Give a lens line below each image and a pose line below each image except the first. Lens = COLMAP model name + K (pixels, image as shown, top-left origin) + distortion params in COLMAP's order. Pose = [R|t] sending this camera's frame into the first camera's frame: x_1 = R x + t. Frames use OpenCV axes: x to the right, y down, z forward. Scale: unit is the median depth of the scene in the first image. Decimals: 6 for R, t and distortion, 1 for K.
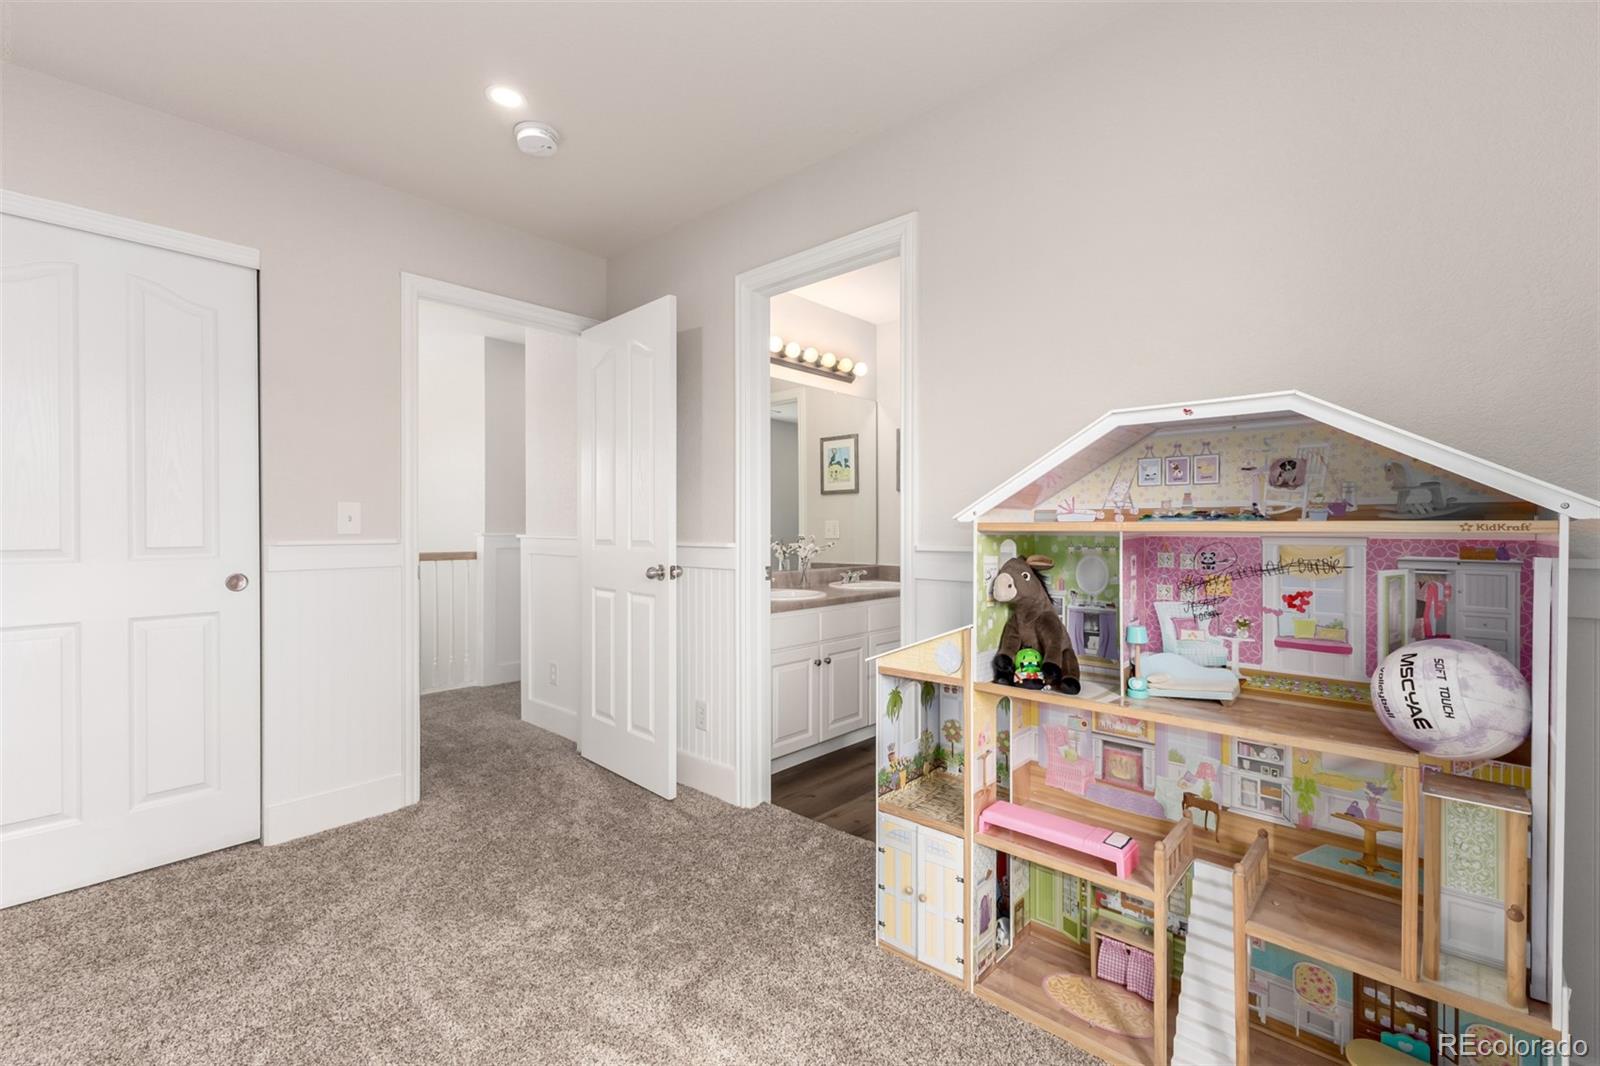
lens RADIAL K [[698.2, 0, 798.9], [0, 698.2, 530.6], [0, 0, 1]] dist [0.009751, -0.001396]
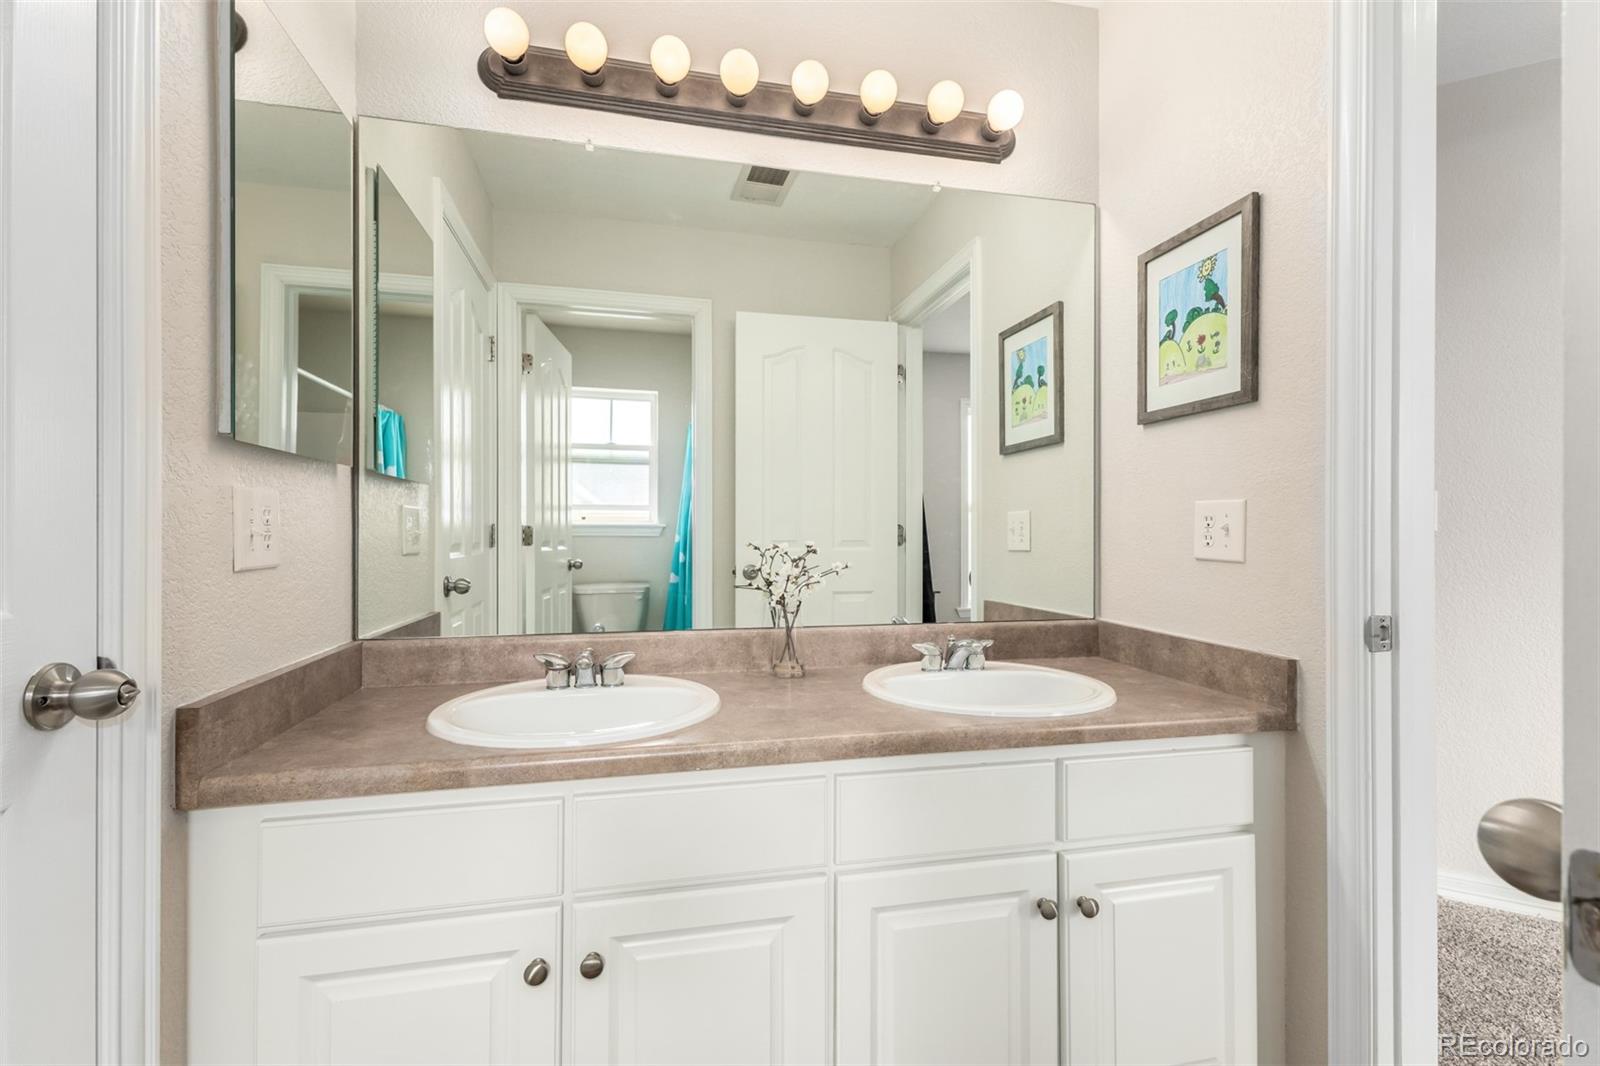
lens RADIAL K [[698.2, 0, 804.2], [0, 698.2, 535.3], [0, 0, 1]] dist [0.009751, -0.001396]
pose [[0.822059, 0.000803, -0.569402, 0.195725], [-0.004995, 0.999971, -0.005802, 0.005237], [0.569381, 0.007614, 0.822039, 0.562439]]
